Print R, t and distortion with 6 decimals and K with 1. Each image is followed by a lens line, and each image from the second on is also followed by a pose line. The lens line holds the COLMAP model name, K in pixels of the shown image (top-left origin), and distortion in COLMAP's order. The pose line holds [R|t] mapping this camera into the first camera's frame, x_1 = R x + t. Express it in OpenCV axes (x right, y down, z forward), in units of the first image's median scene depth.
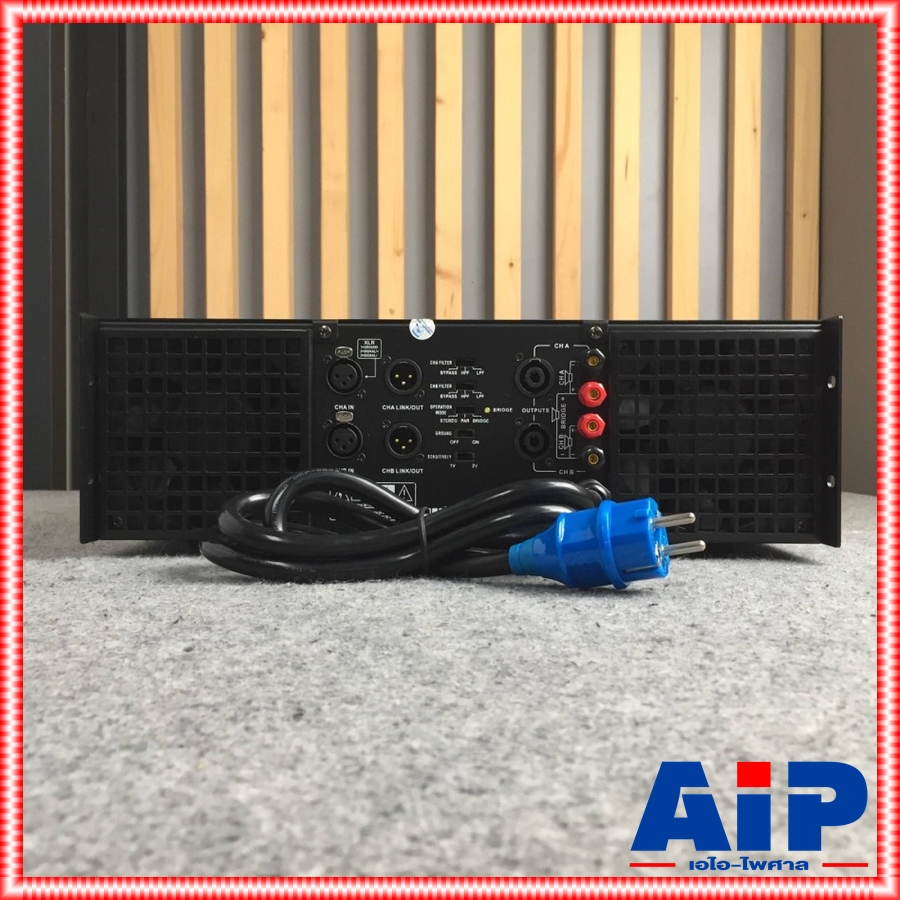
lens RADIAL K [[966.0, 0, 451.0], [0, 966.0, 450.2], [0, 0, 1]] dist [0.024733, 0.000000]
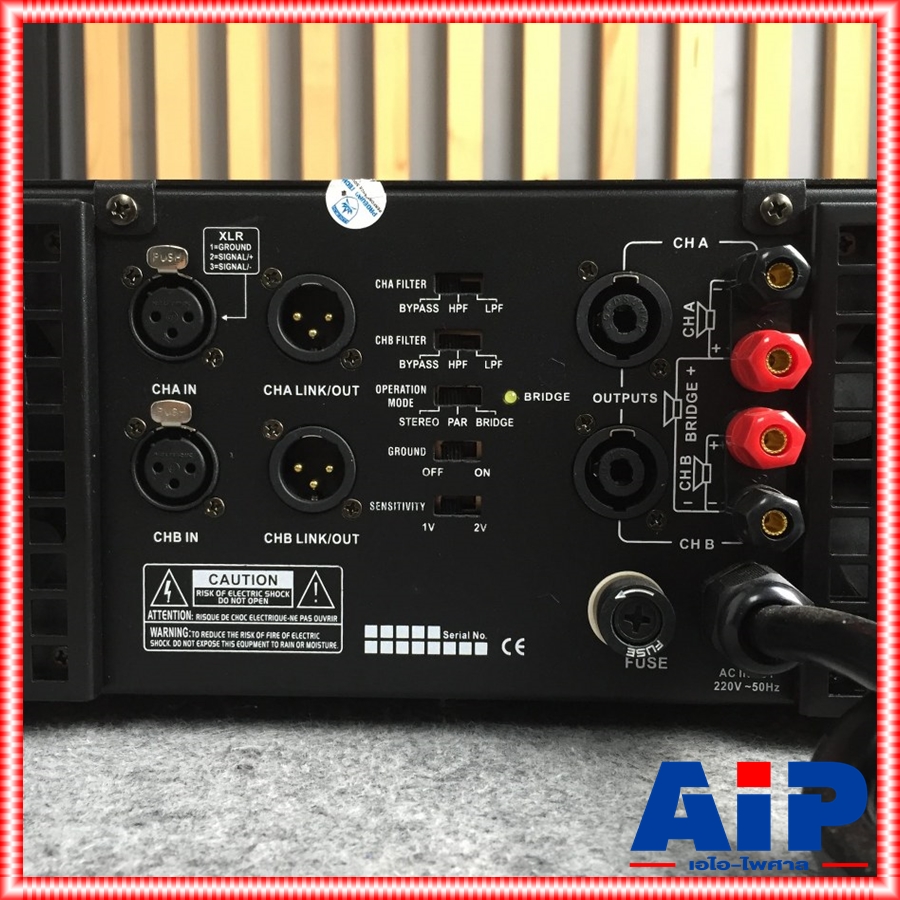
lens RADIAL K [[966.0, 0, 452.6], [0, 966.0, 448.4], [0, 0, 1]] dist [0.024733, 0.000000]
pose [[0.999679, 0.003184, -0.025131, 0.023135], [-0.001967, 0.998831, 0.048300, -0.039478], [0.025255, -0.048235, 0.998517, 0.576369]]
